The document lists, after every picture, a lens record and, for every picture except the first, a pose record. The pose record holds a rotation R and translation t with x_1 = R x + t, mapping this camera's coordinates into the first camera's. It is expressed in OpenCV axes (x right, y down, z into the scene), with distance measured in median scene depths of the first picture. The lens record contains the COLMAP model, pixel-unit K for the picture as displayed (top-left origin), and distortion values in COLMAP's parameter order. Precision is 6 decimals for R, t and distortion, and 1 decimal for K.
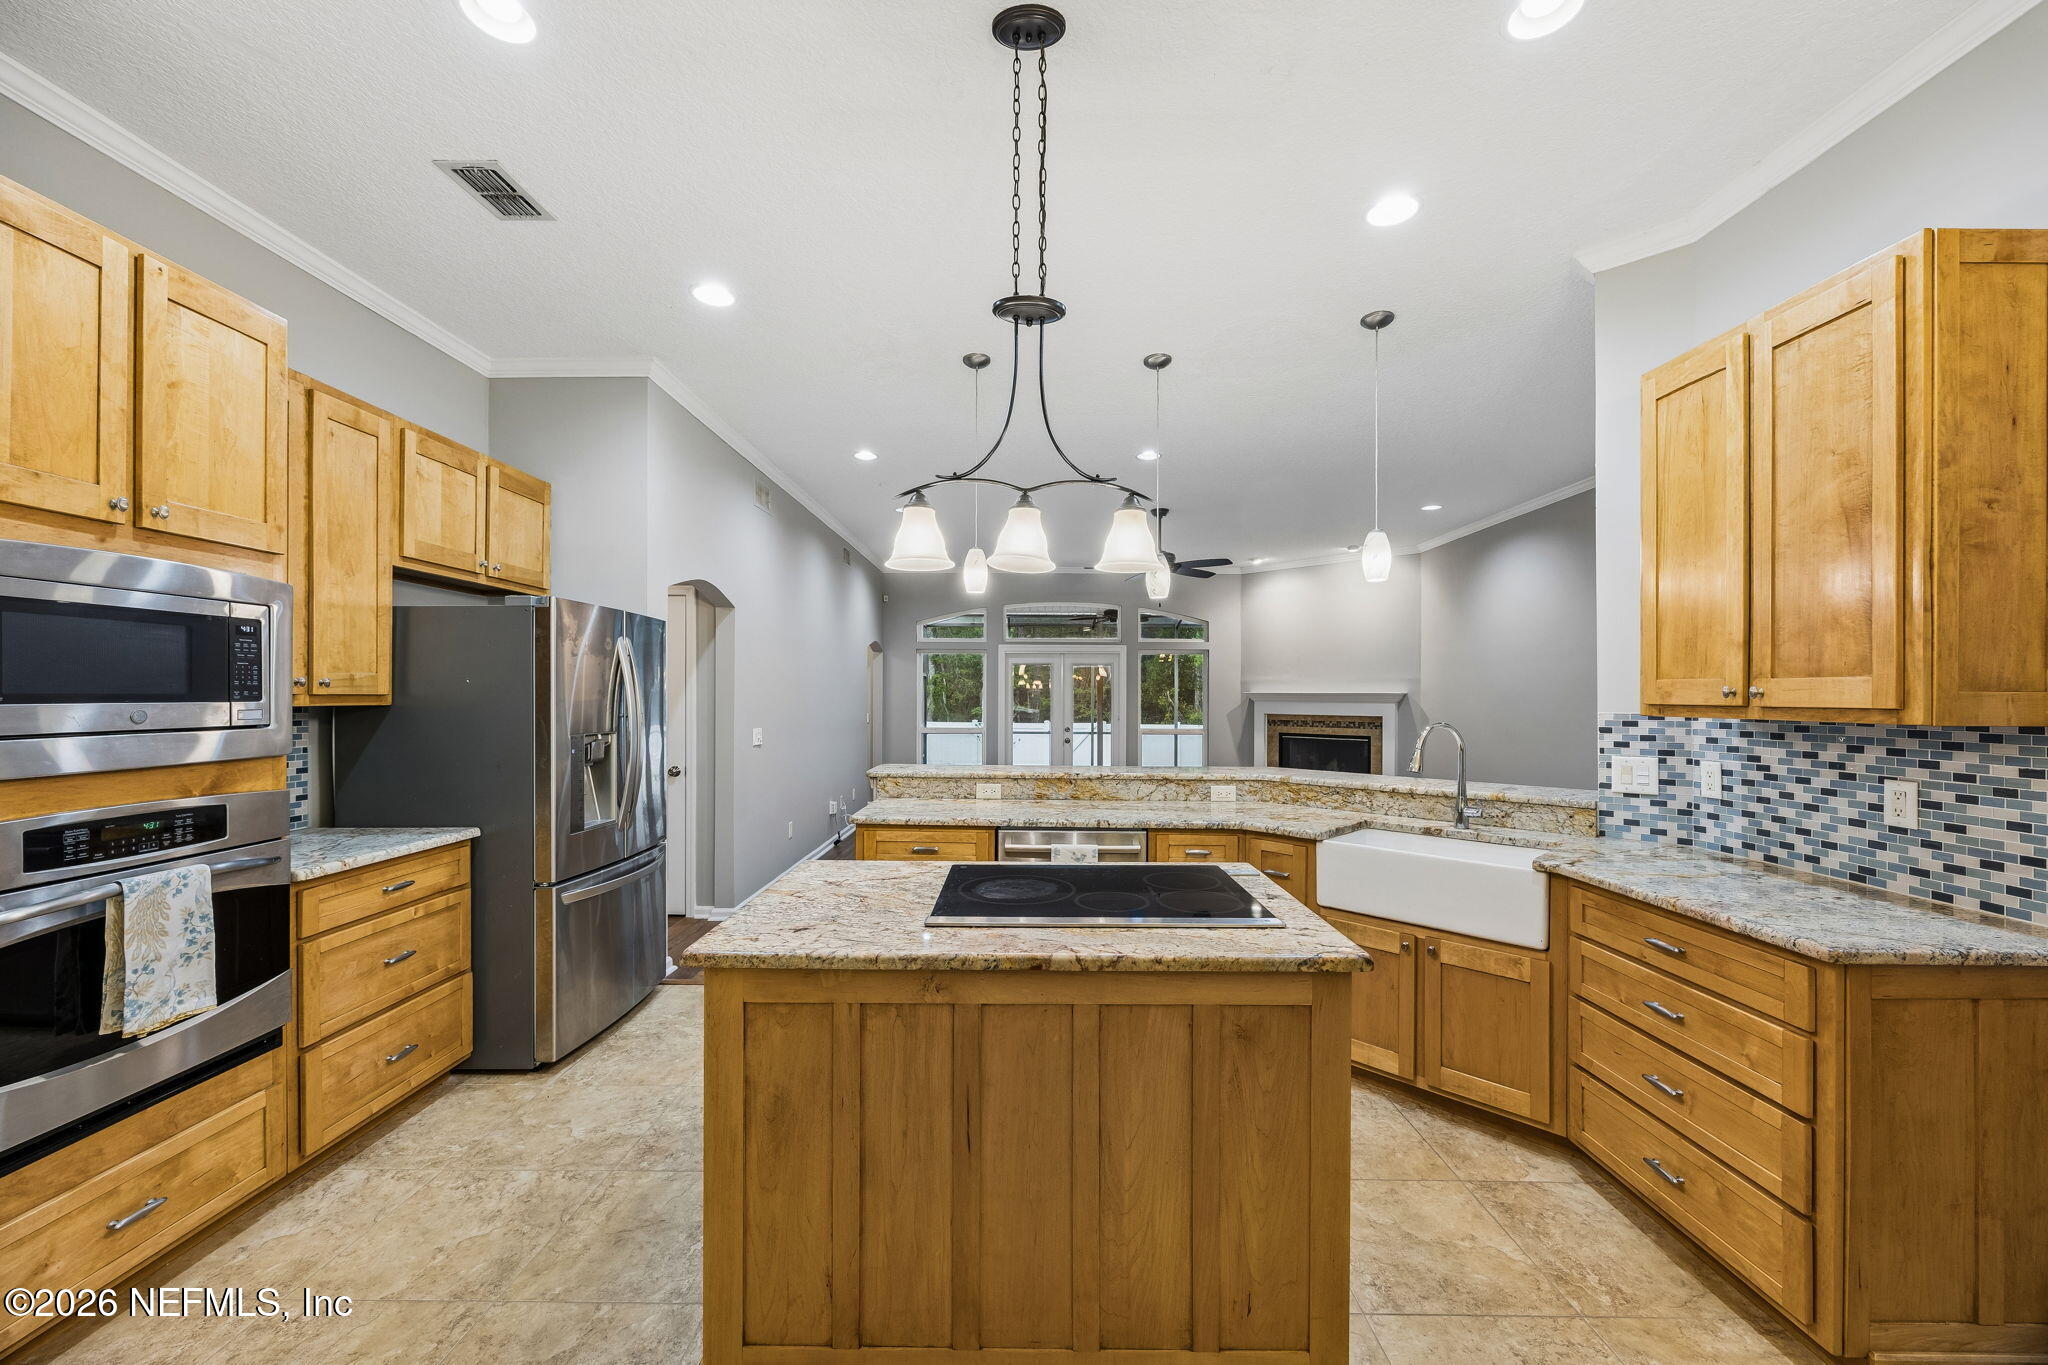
lens RADIAL K [[803.3, 0, 1024.3], [0, 803.3, 692.0], [0, 0, 1]] dist [0.000487, 0.000010]
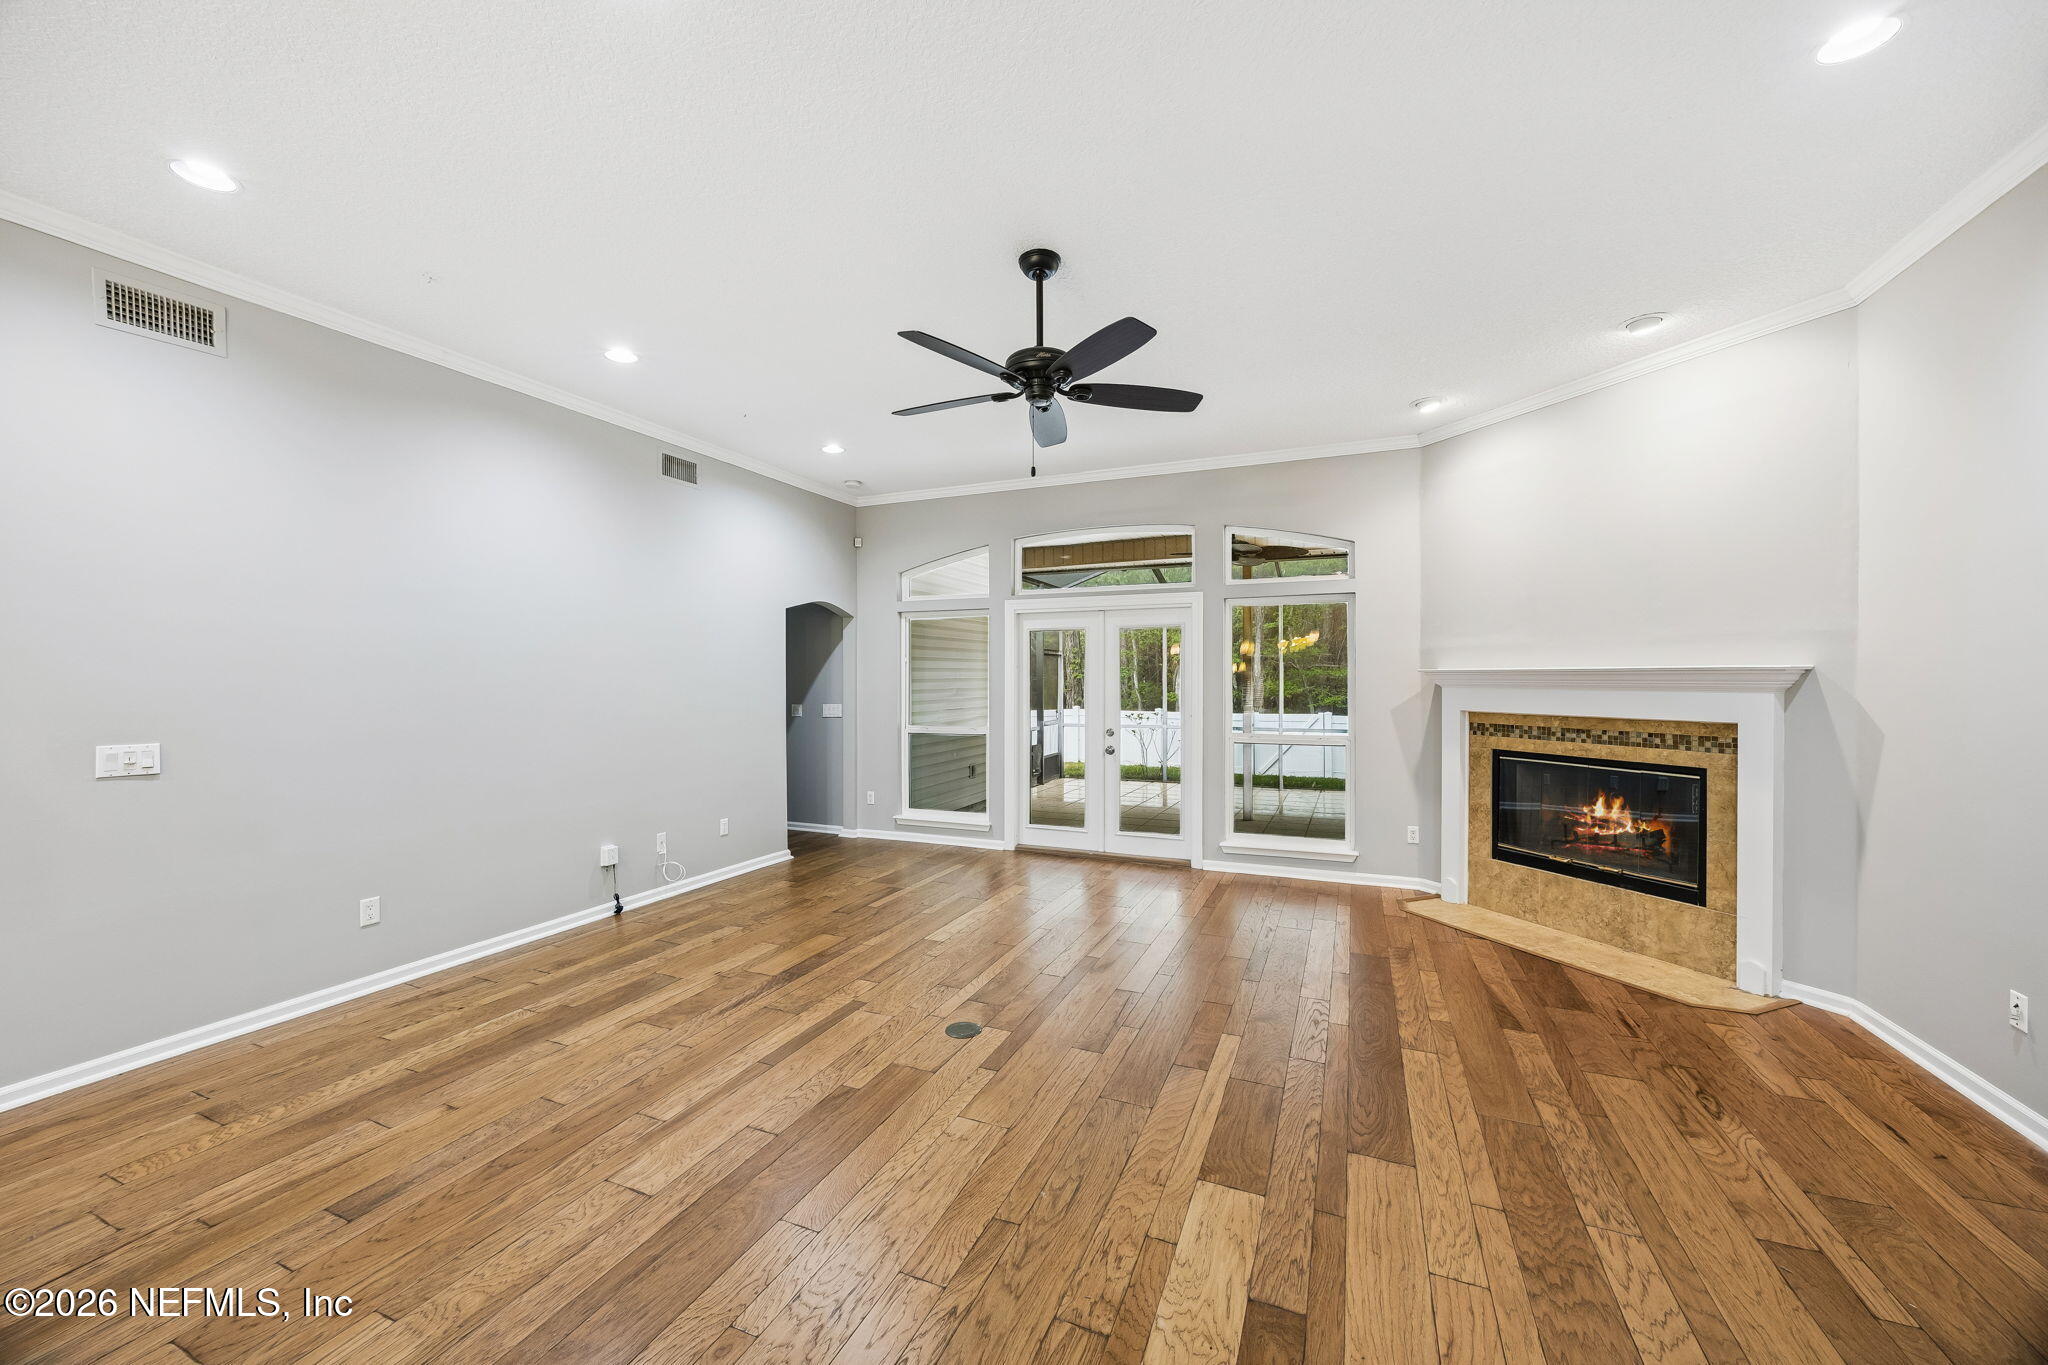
lens RADIAL K [[773.0, 0, 1033.9], [0, 773.0, 679.2], [0, 0, 1]] dist [-0.000713, -0.000017]
pose [[0.925273, -0.003986, -0.379281, 0.262495], [0.005342, 0.999983, 0.002524, 0.004497], [0.379264, -0.004361, 0.925278, 0.495358]]
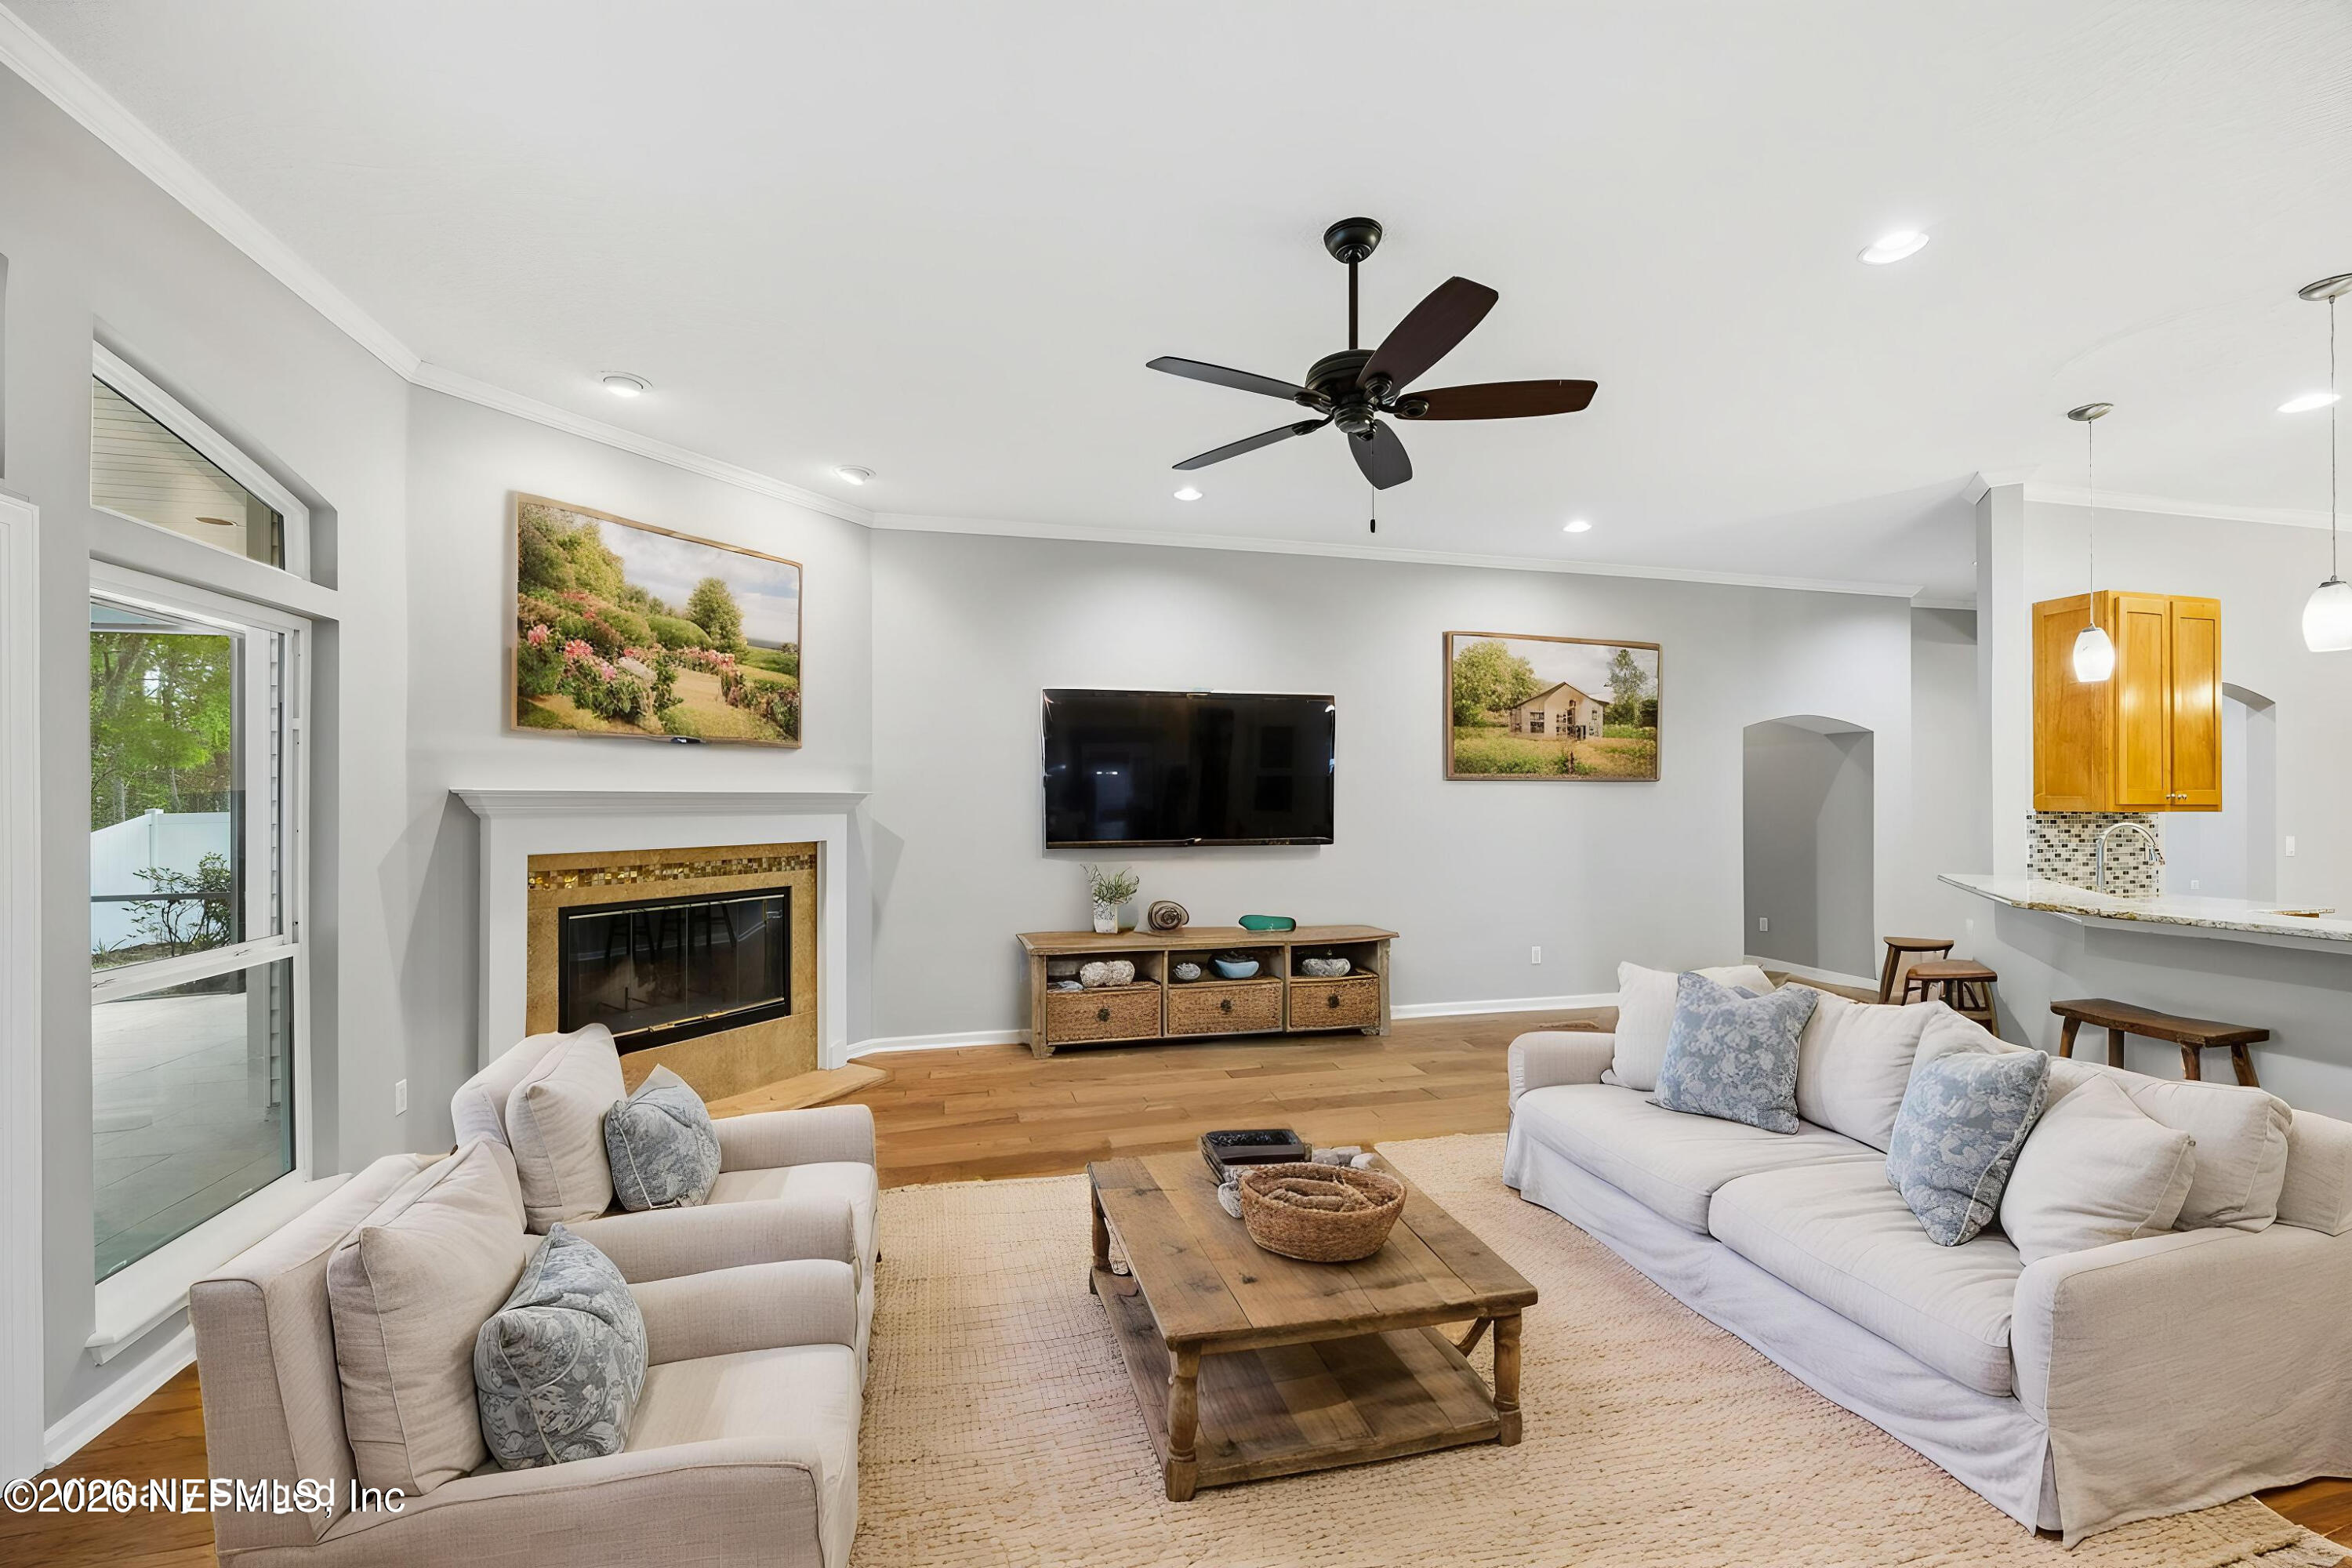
lens RADIAL K [[922.5, 0, 1176.3], [0, 922.5, 795.0], [0, 0, 1]] dist [0.000487, 0.000010]
pose [[-0.255522, 0.000278, 0.966803, -0.143017], [-0.004836, 0.999987, -0.001566, 0.002597], [-0.966791, -0.005075, -0.255518, 0.948003]]
